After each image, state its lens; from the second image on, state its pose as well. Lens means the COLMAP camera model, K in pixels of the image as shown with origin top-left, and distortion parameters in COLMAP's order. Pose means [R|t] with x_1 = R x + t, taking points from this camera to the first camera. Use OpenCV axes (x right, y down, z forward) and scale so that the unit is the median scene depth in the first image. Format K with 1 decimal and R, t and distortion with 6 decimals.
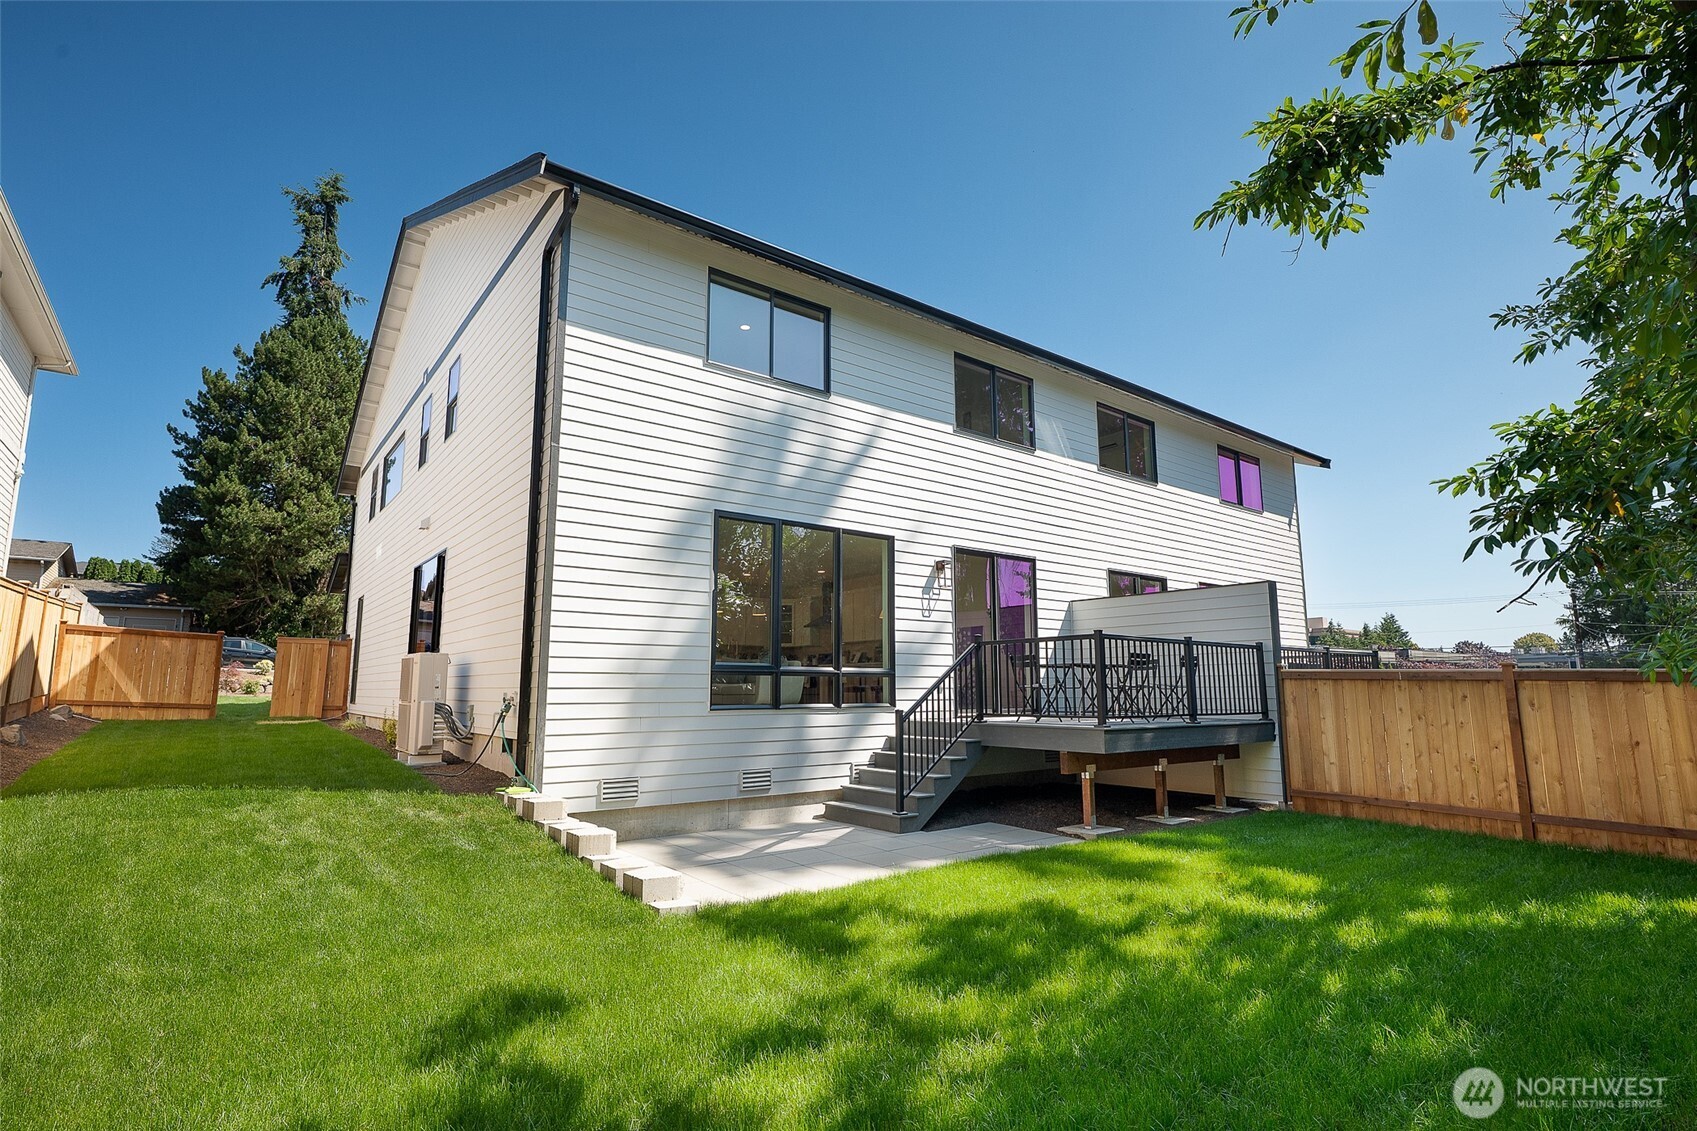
lens RADIAL K [[818.6, 0, 852.2], [0, 818.6, 563.0], [0, 0, 1]] dist [-0.025355, -0.000609]
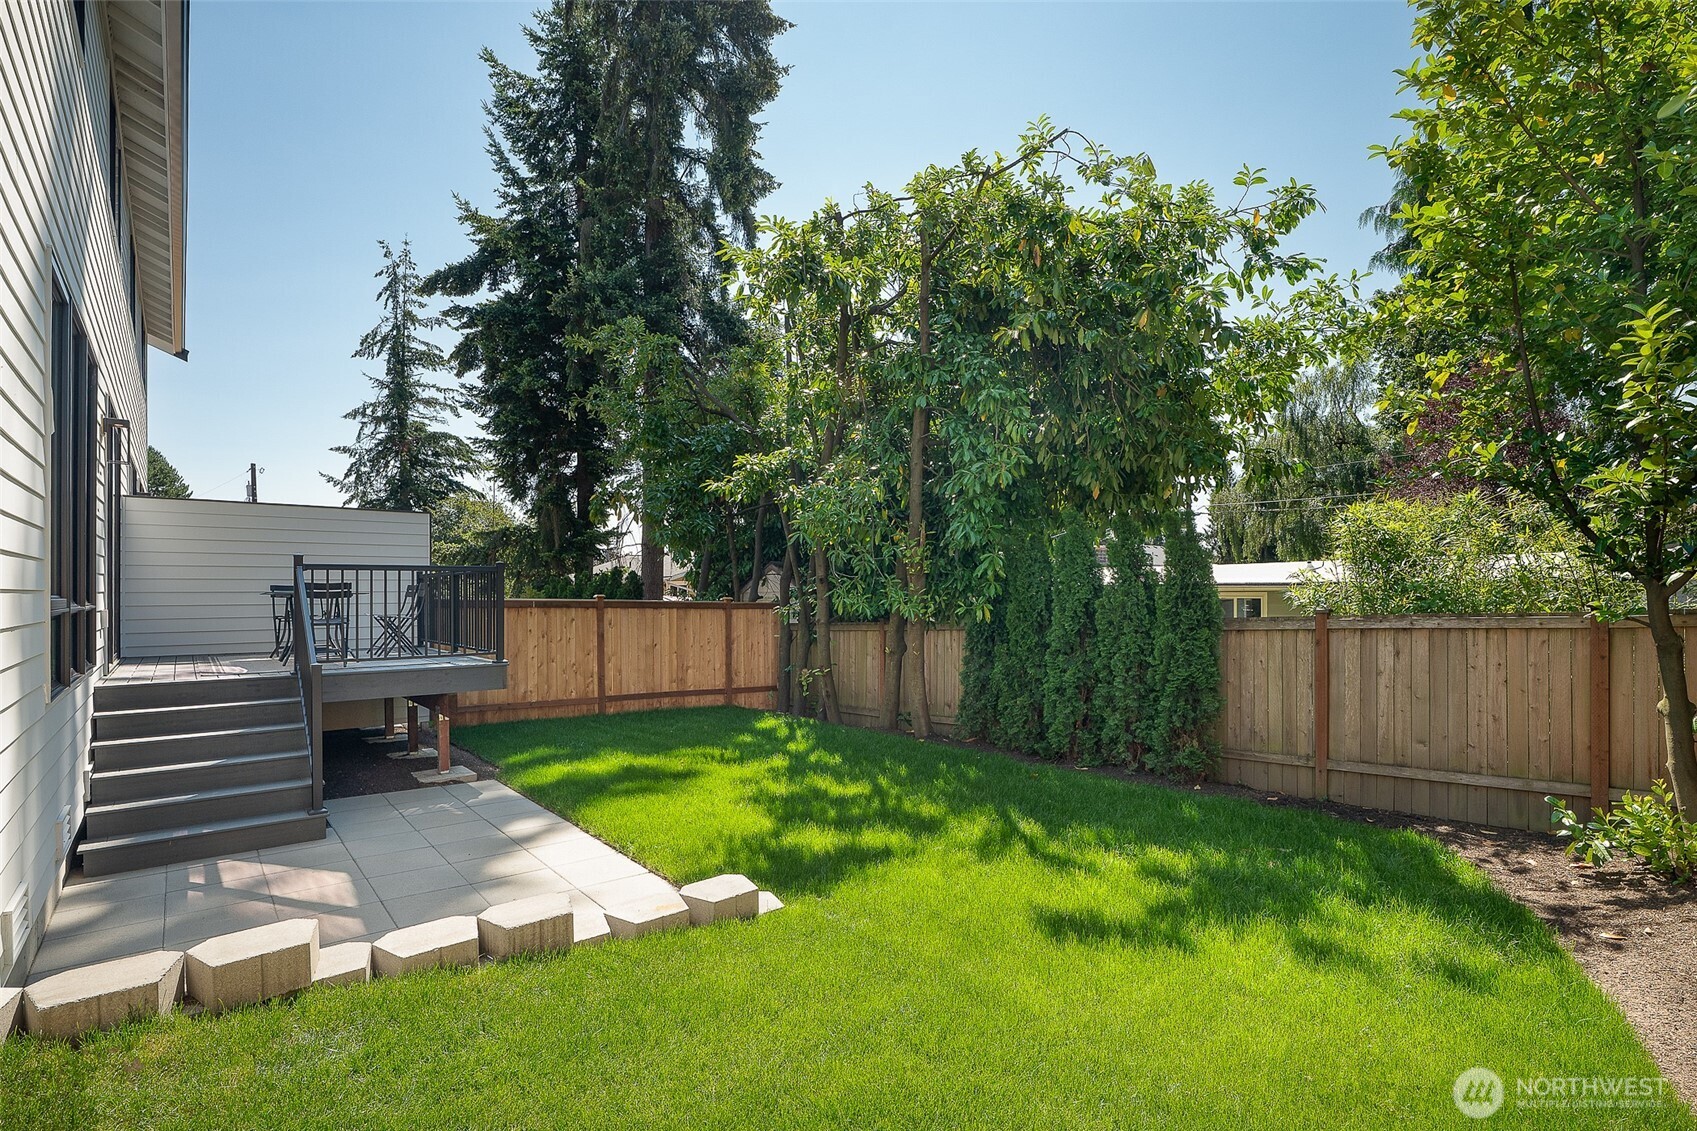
lens RADIAL K [[818.6, 0, 852.3], [0, 818.6, 575.2], [0, 0, 1]] dist [-0.025355, -0.000609]
pose [[-0.025132, 0.015529, 0.999564, -0.687973], [-0.146452, 0.989034, -0.019047, 0.052392], [-0.988898, -0.146867, -0.022582, 0.616867]]
